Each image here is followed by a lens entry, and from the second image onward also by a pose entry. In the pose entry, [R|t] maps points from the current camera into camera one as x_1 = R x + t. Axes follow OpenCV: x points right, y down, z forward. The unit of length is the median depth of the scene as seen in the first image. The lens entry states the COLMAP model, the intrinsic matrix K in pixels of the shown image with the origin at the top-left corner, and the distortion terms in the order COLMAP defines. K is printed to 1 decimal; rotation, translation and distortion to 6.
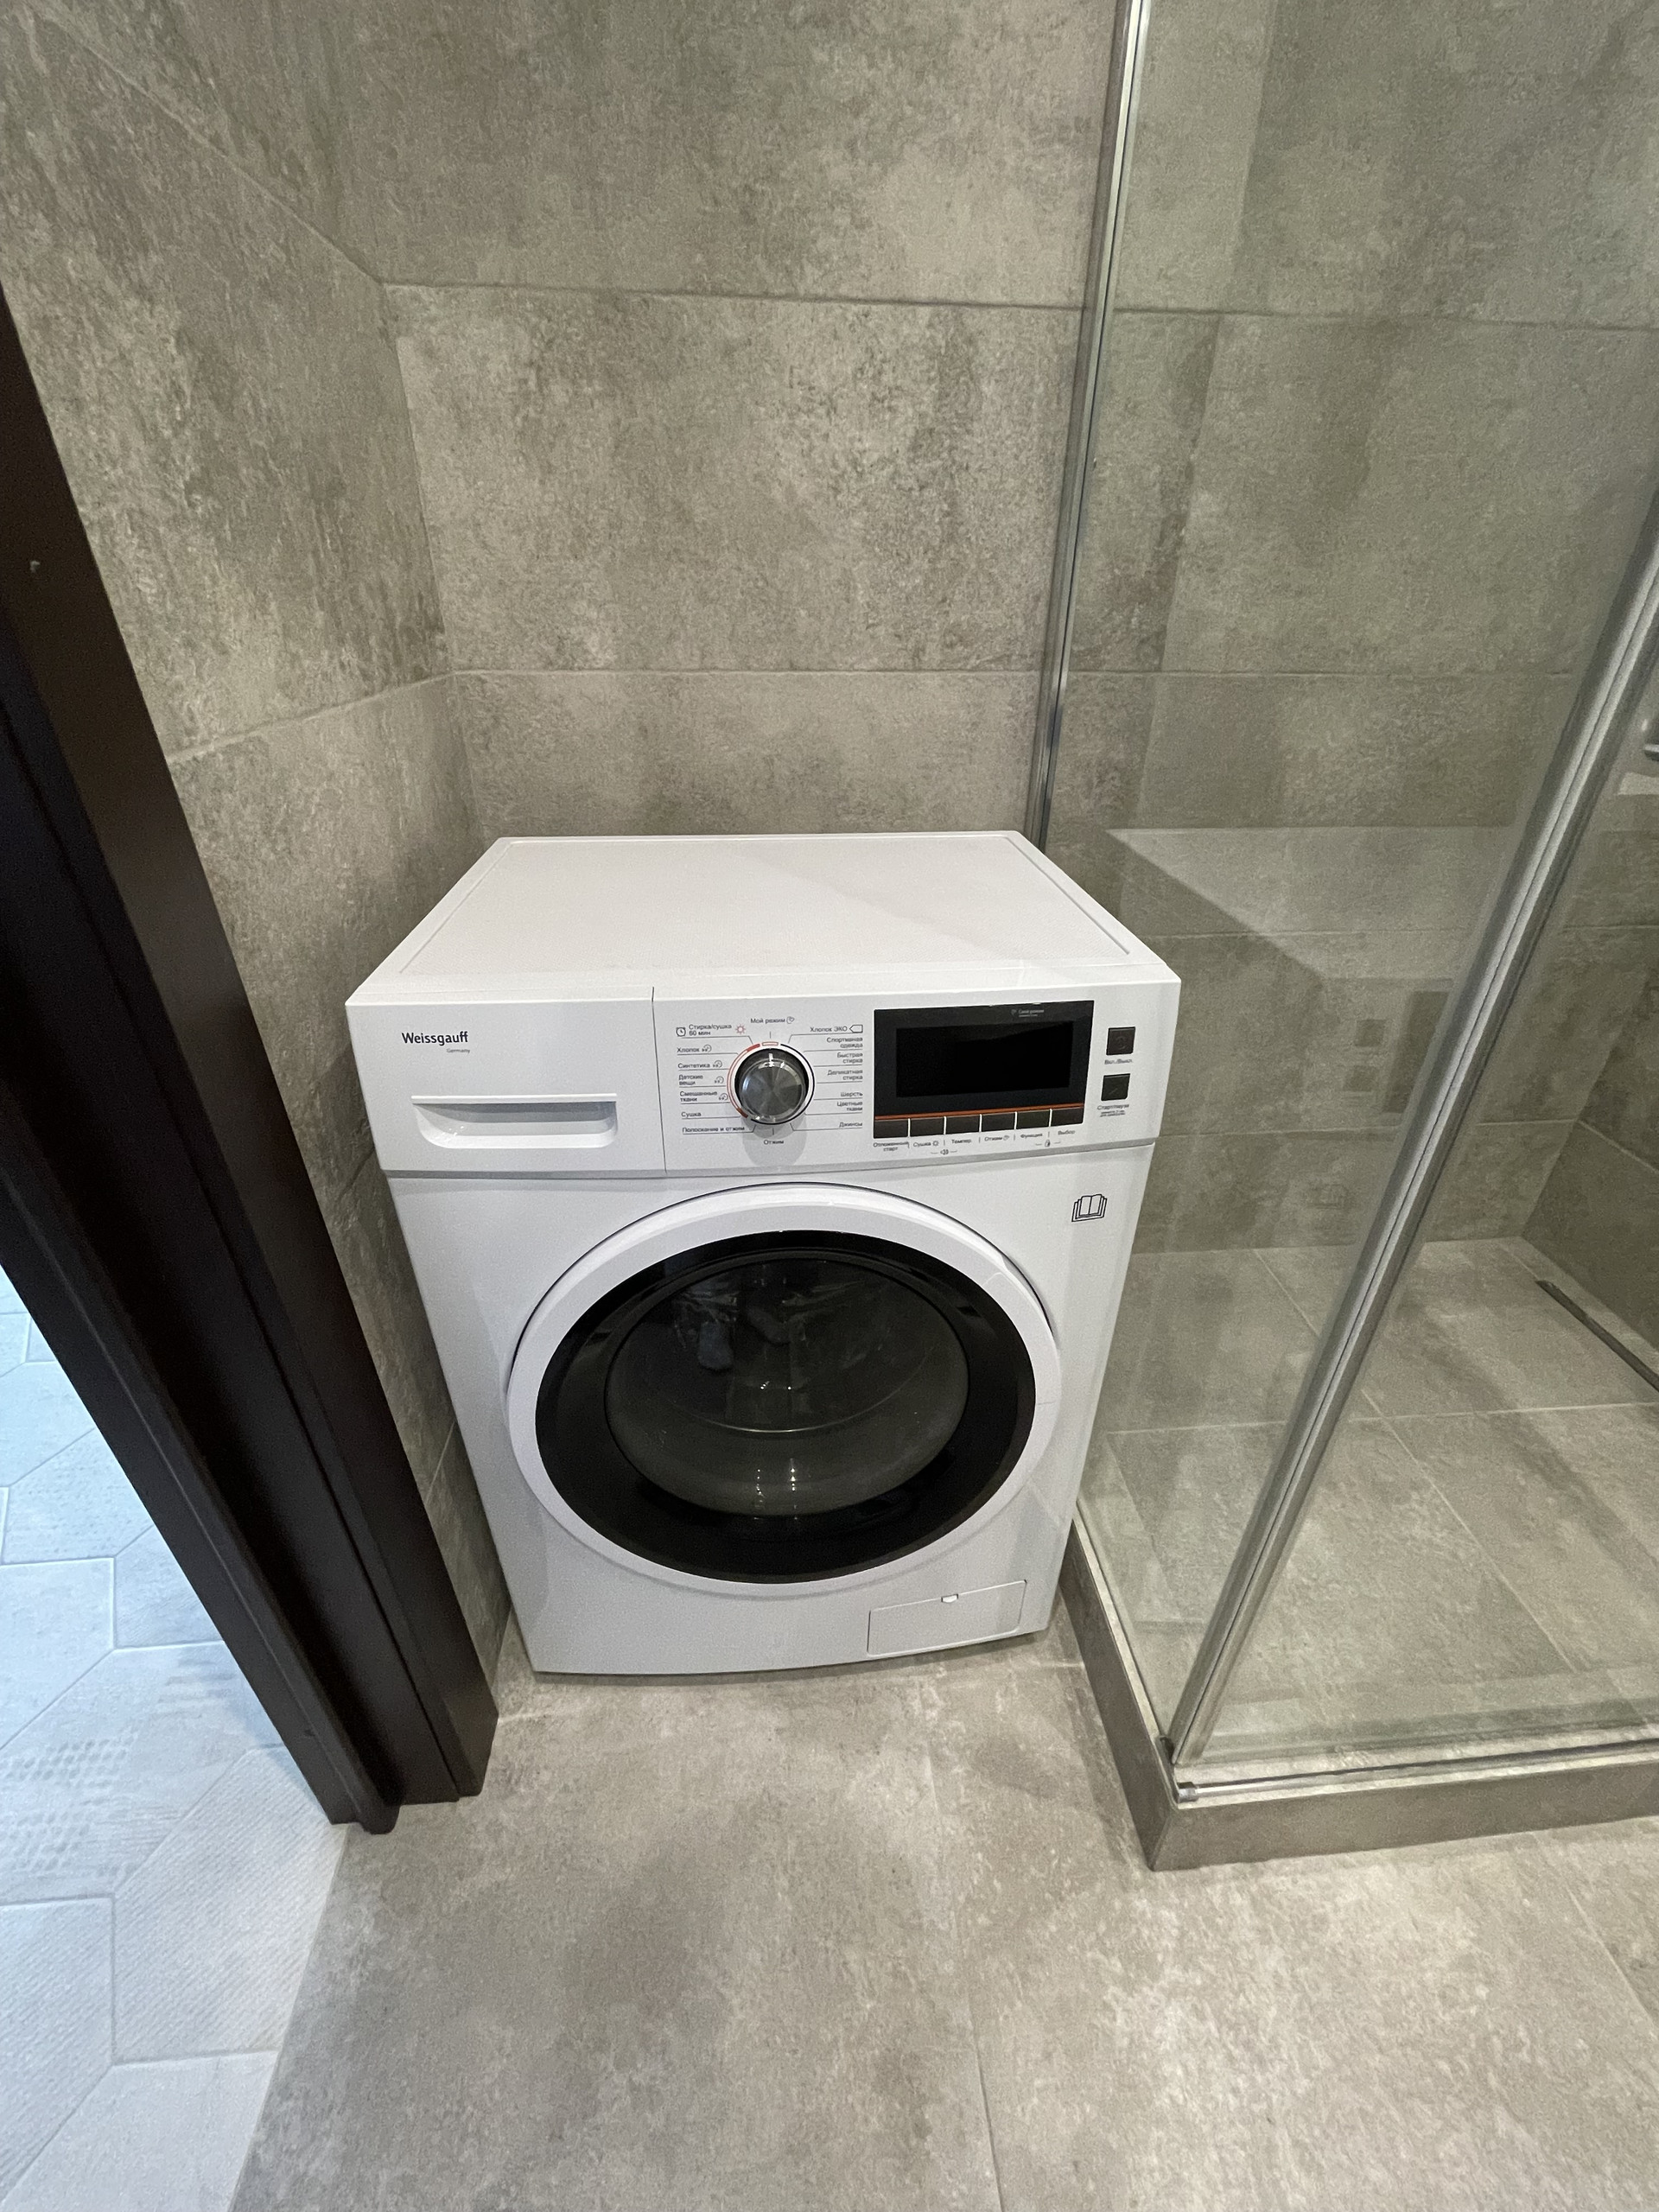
lens RADIAL K [[891.5, 0, 834.9], [0, 891.5, 1101.8], [0, 0, 1]] dist [-0.003056, 0.000043]
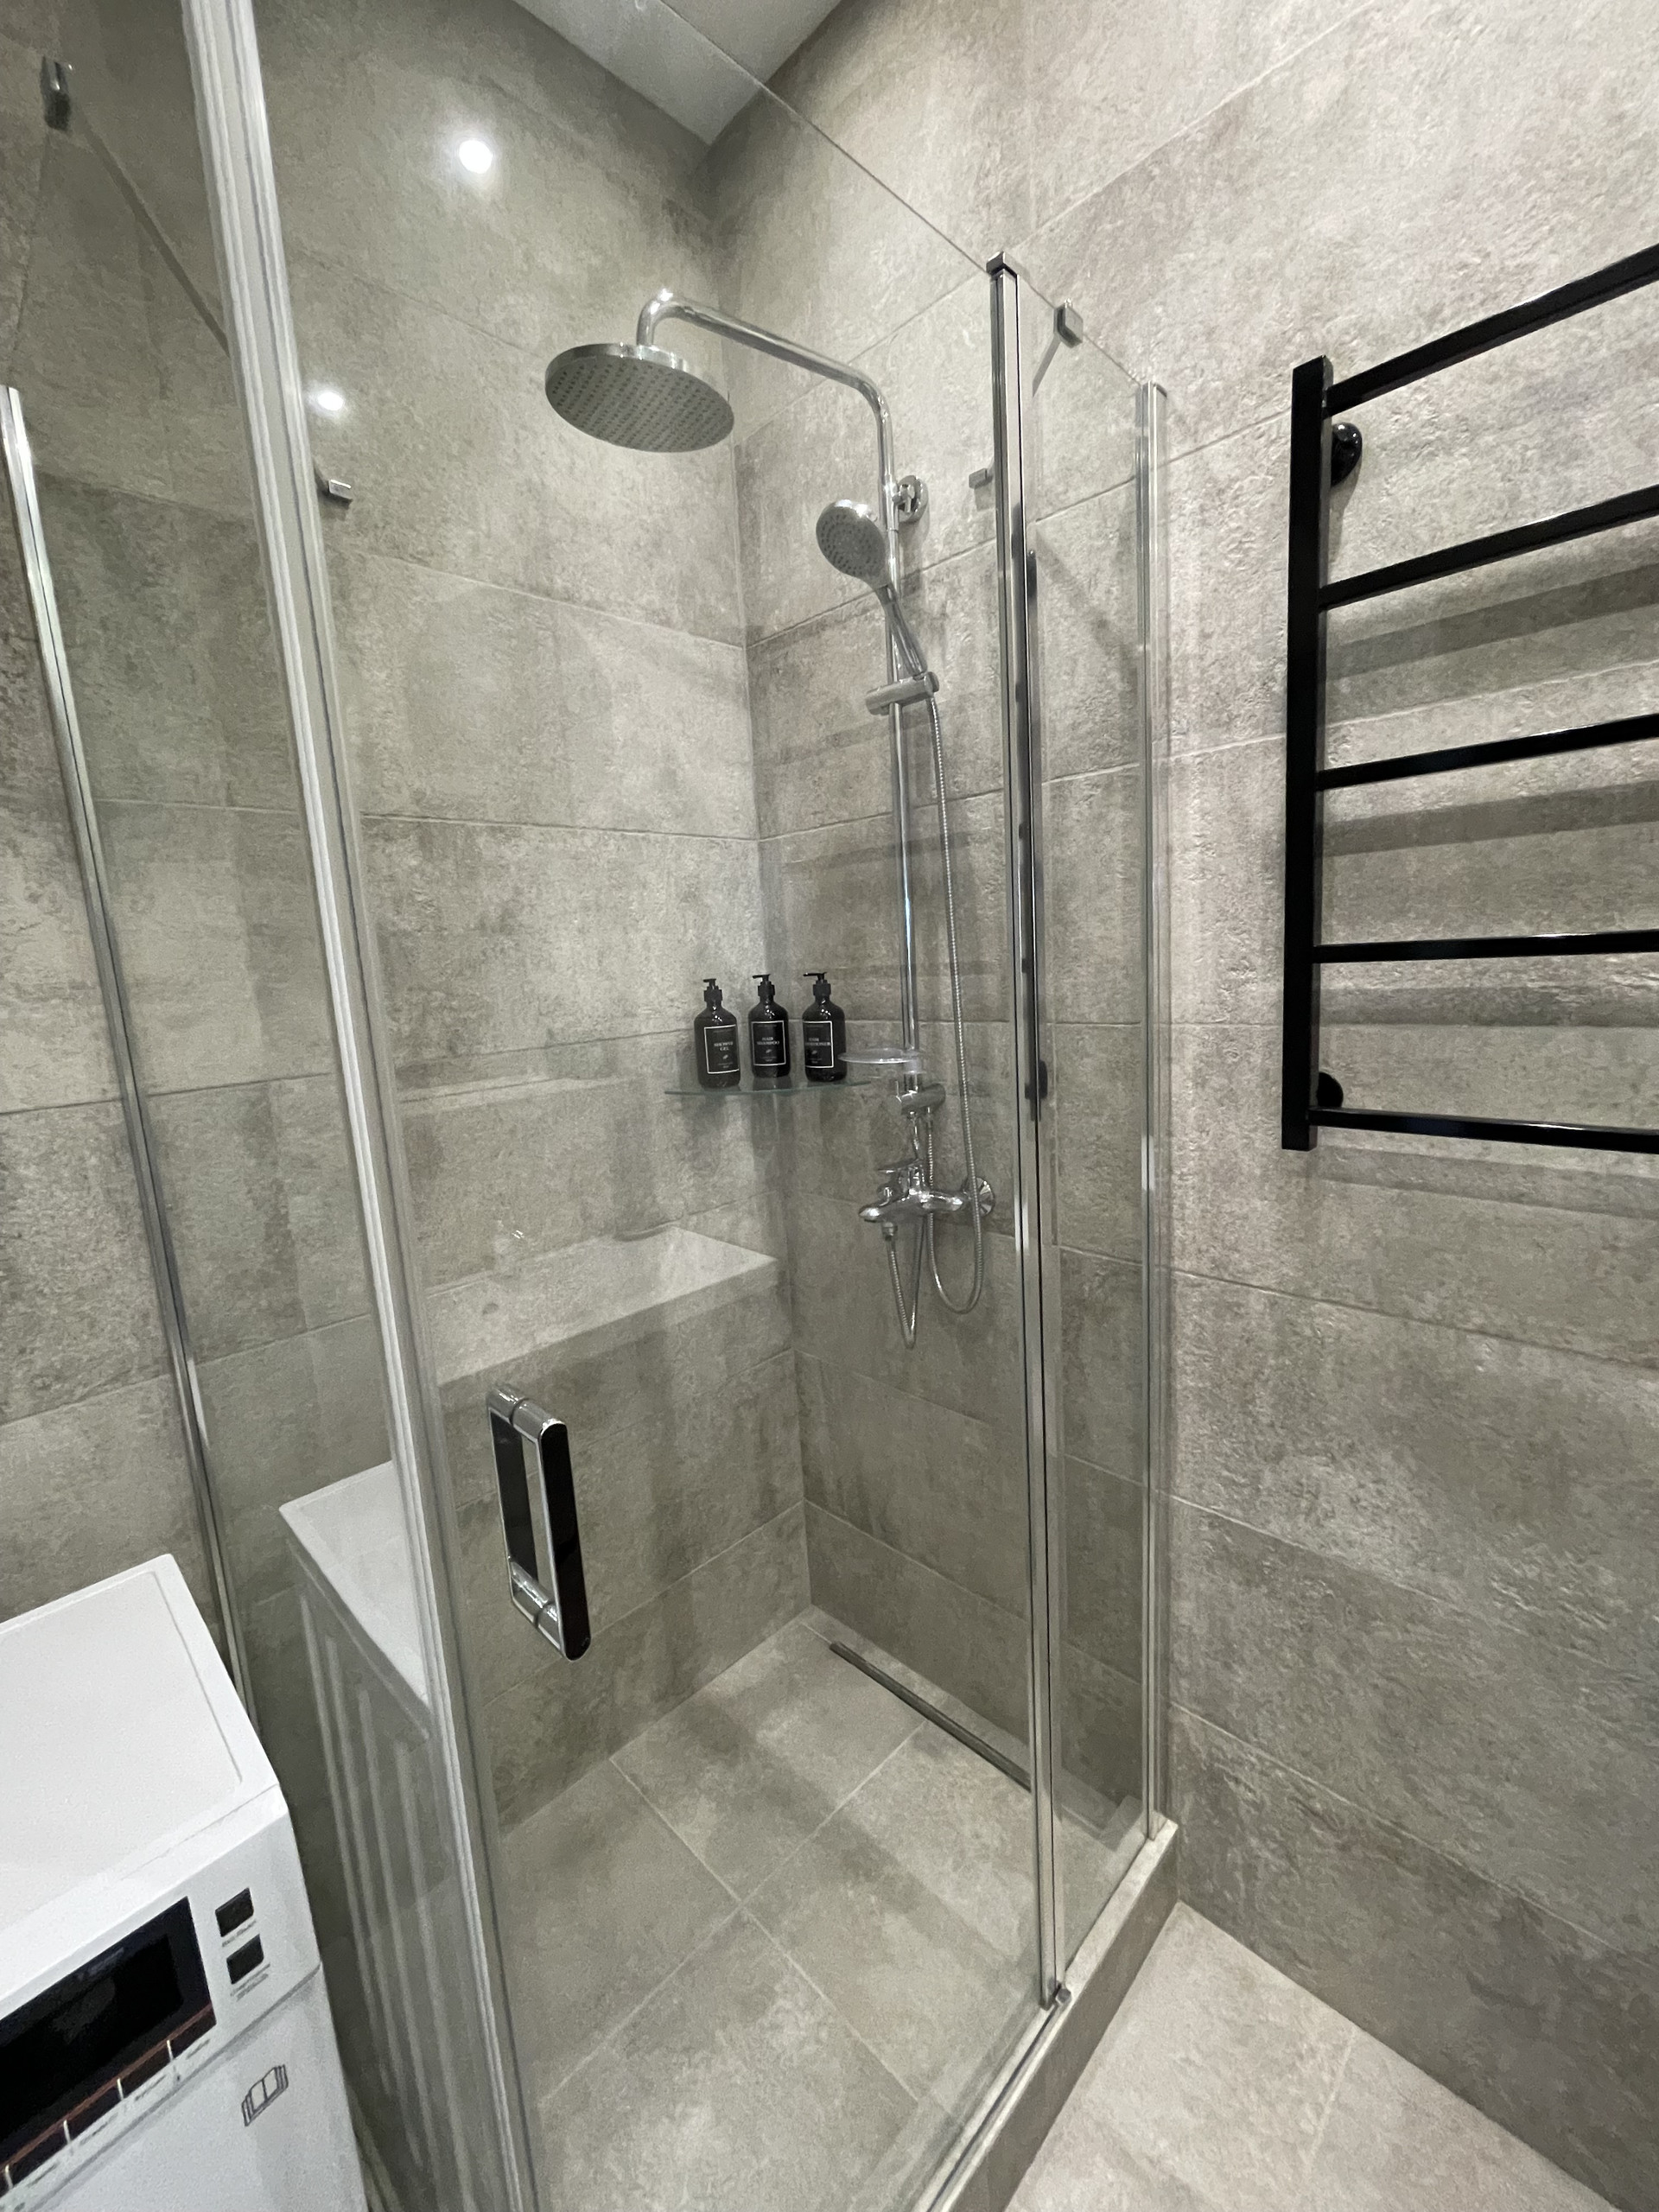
lens RADIAL K [[891.5, 0, 830.9], [0, 891.5, 1100.9], [0, 0, 1]] dist [-0.003056, 0.000043]
pose [[0.759981, -0.157907, 0.630471, 0.246833], [0.380588, 0.894455, -0.234743, -0.276053], [-0.526860, 0.418349, 0.739866, -0.306078]]
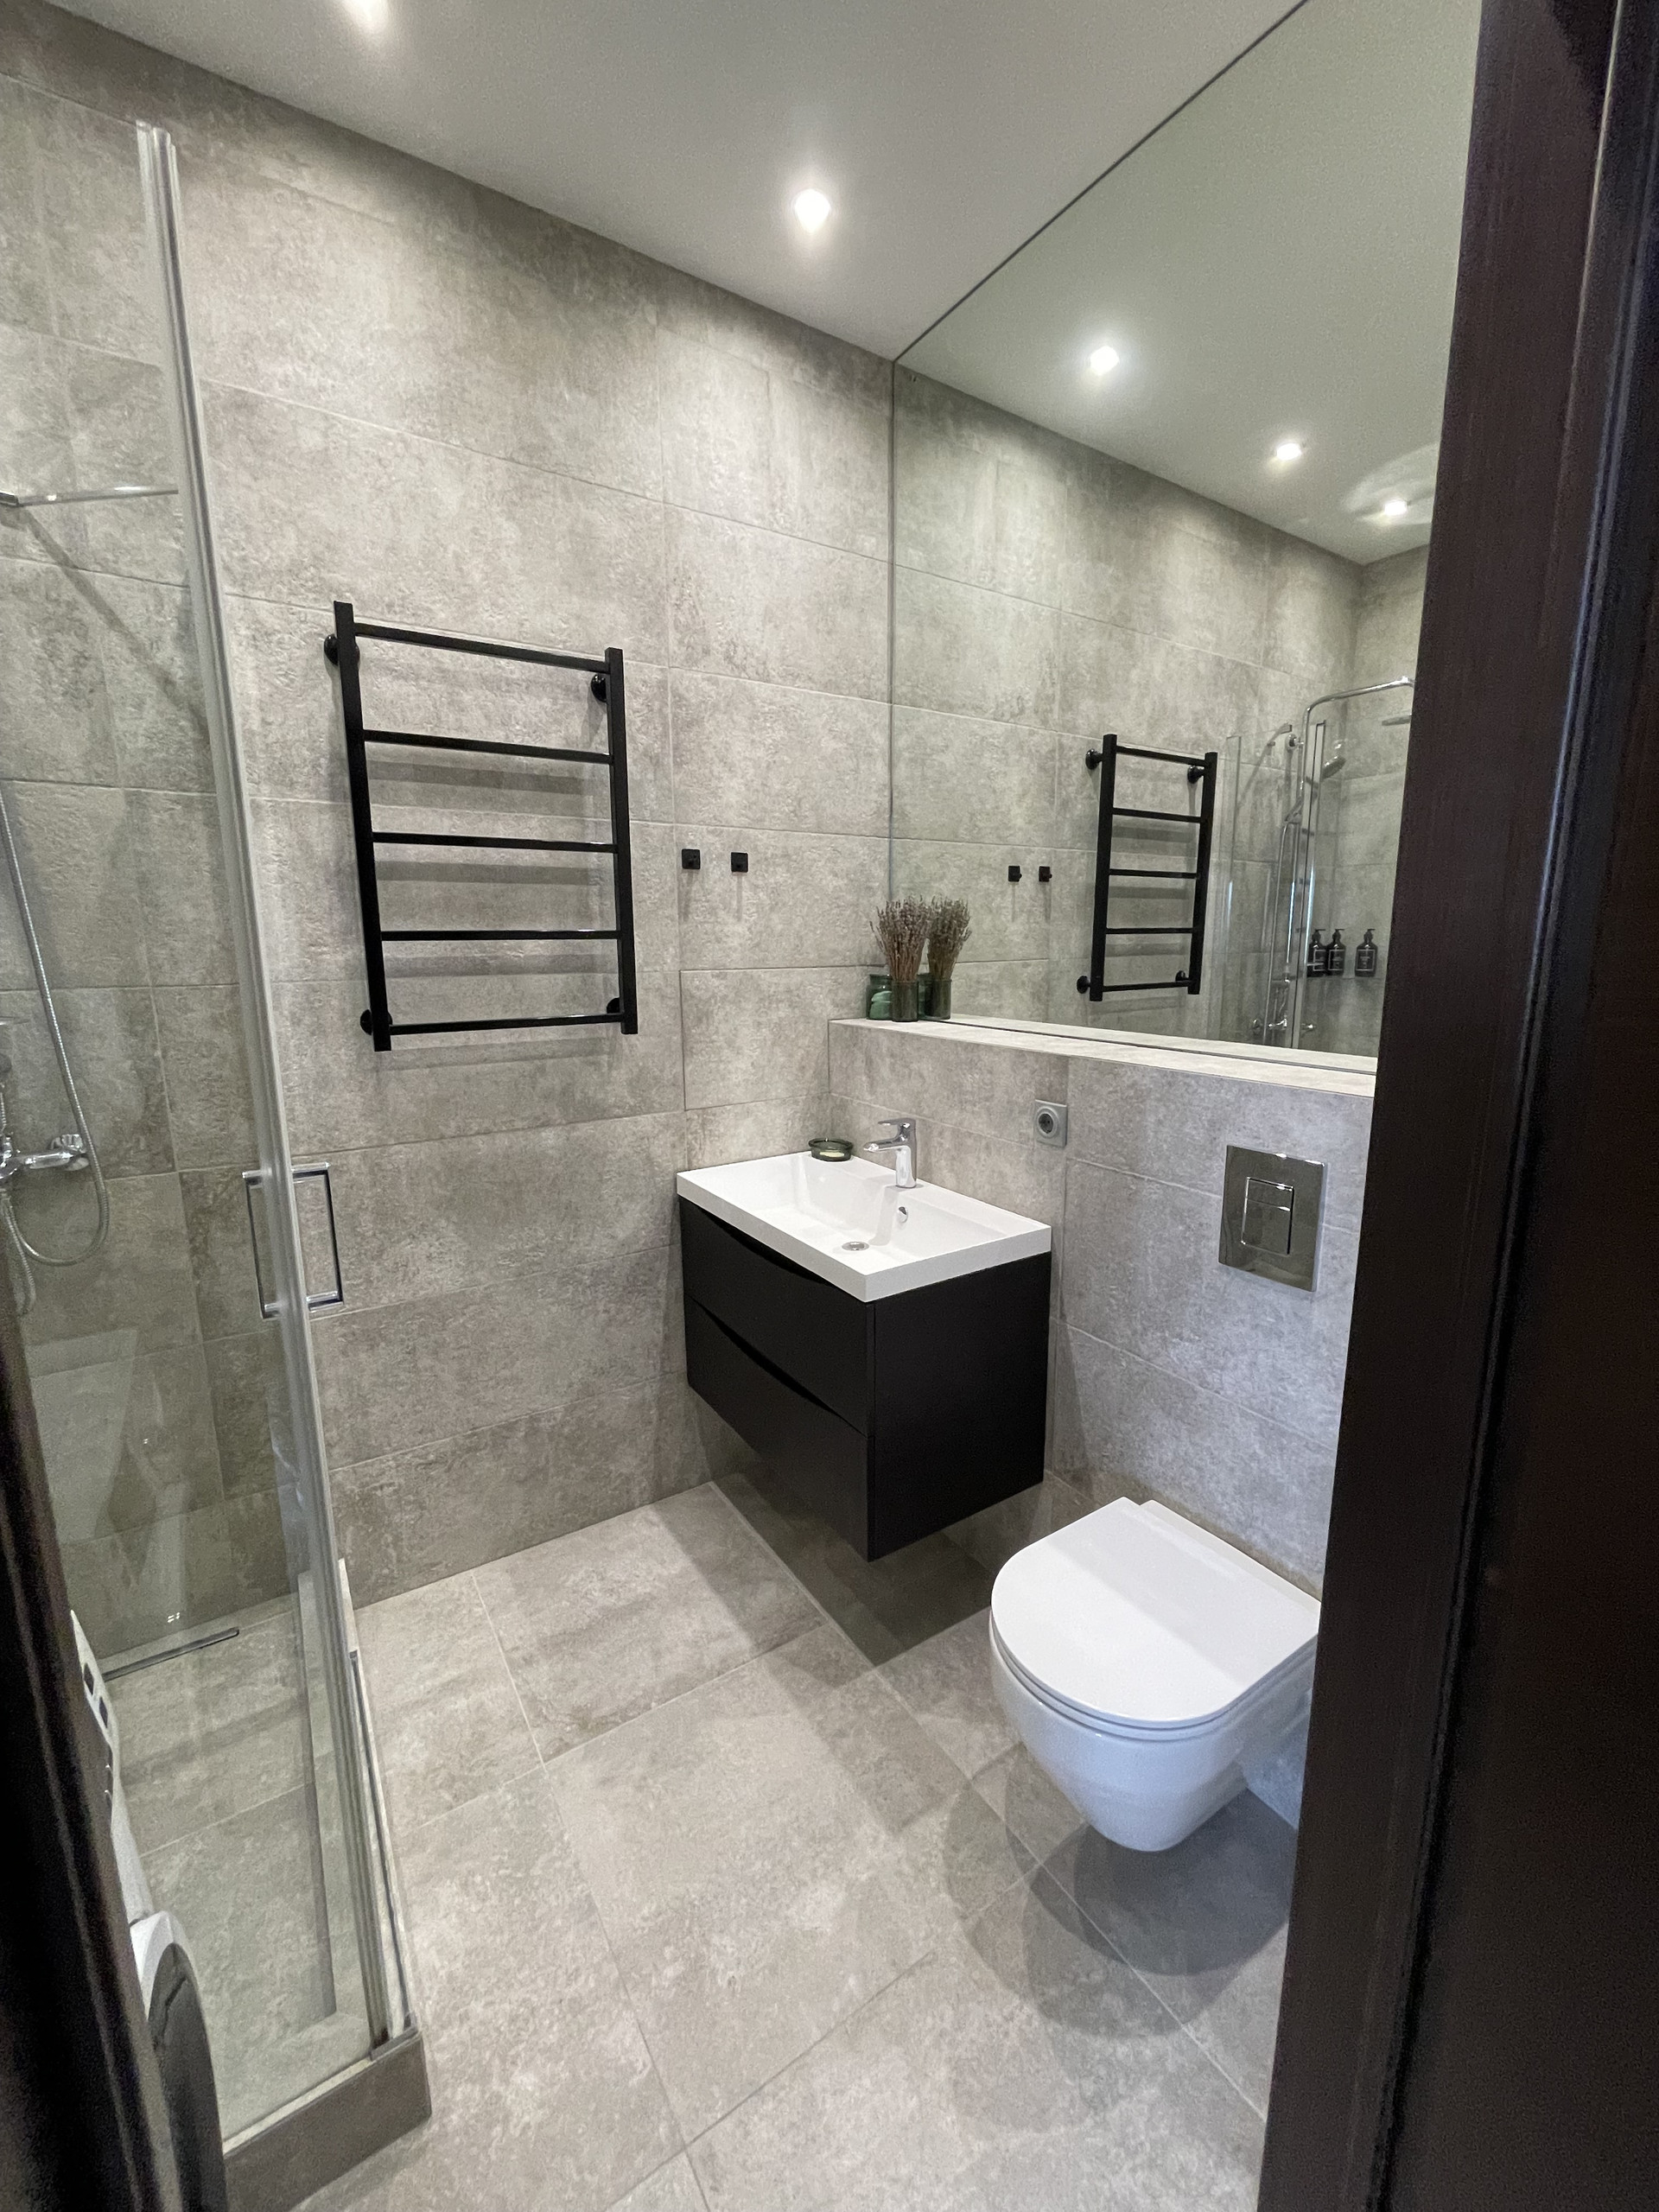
lens RADIAL K [[891.5, 0, 831.5], [0, 891.5, 1096.2], [0, 0, 1]] dist [-0.003056, 0.000043]
pose [[-0.465725, -0.174358, 0.867583, -0.714526], [0.440057, 0.804952, 0.397997, -0.518638], [-0.767756, 0.567143, -0.298158, 0.123253]]
